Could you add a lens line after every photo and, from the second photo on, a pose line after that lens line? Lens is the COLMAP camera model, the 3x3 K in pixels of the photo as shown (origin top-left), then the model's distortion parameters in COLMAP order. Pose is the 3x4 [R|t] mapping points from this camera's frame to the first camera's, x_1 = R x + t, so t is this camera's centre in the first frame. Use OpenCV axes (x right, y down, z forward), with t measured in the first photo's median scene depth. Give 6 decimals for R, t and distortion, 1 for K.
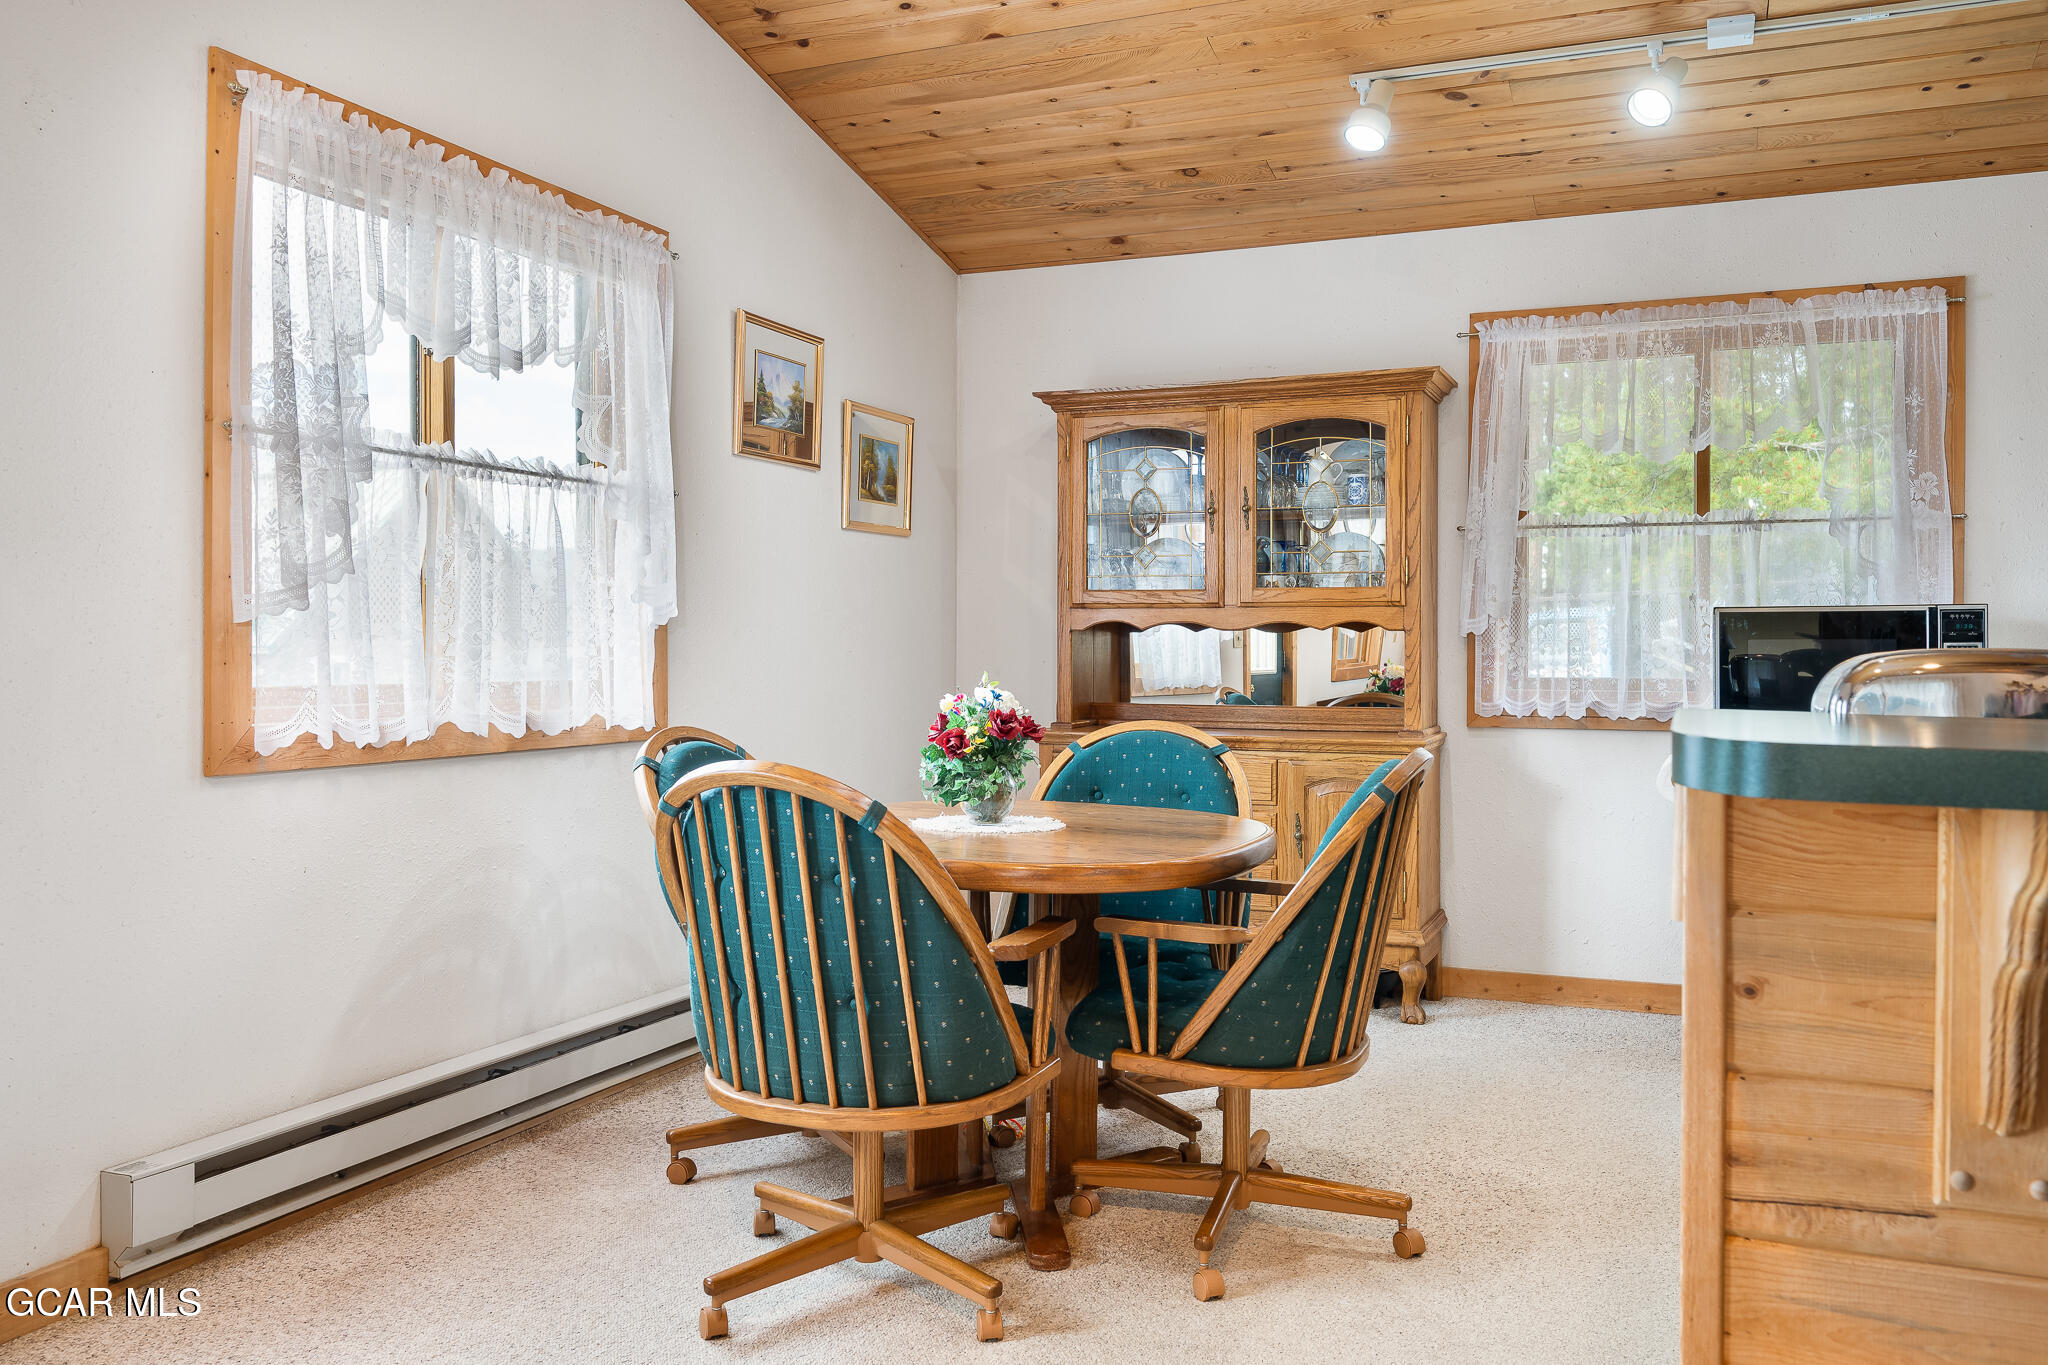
lens RADIAL K [[1590.0, 0, 1028.7], [0, 1590.0, 651.8], [0, 0, 1]] dist [0.002938, 0.003089]
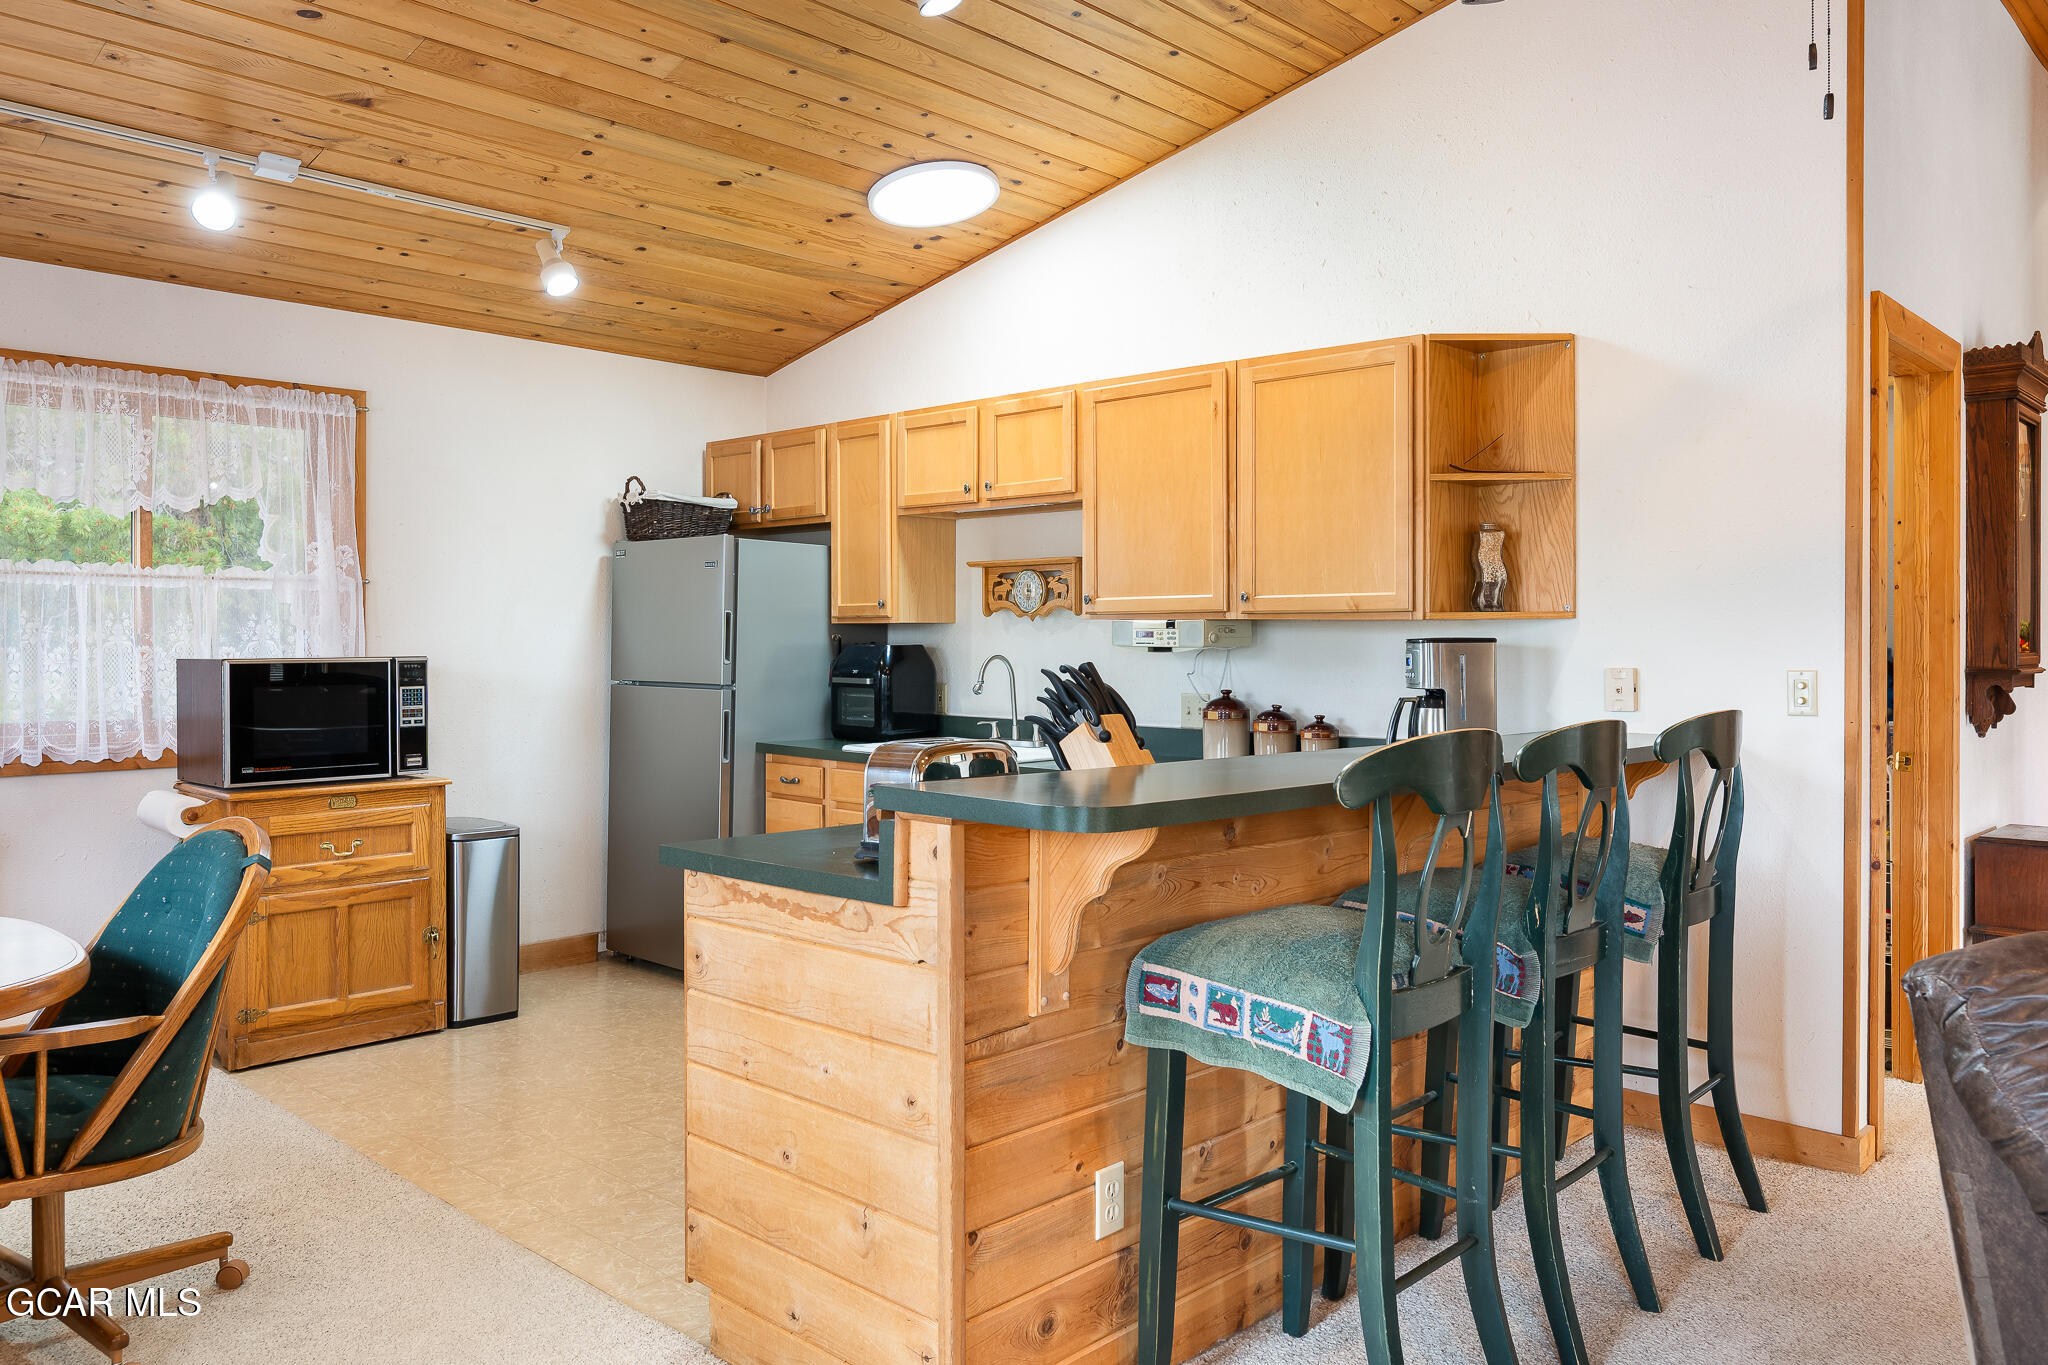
lens RADIAL K [[1496.5, 0, 1029.5], [0, 1496.5, 652.6], [0, 0, 1]] dist [-0.005668, -0.001883]
pose [[0.352196, -0.010595, 0.935866, -0.337754], [0.003901, 0.999944, 0.009852, -0.038369], [-0.935918, 0.000181, 0.352218, 0.090514]]
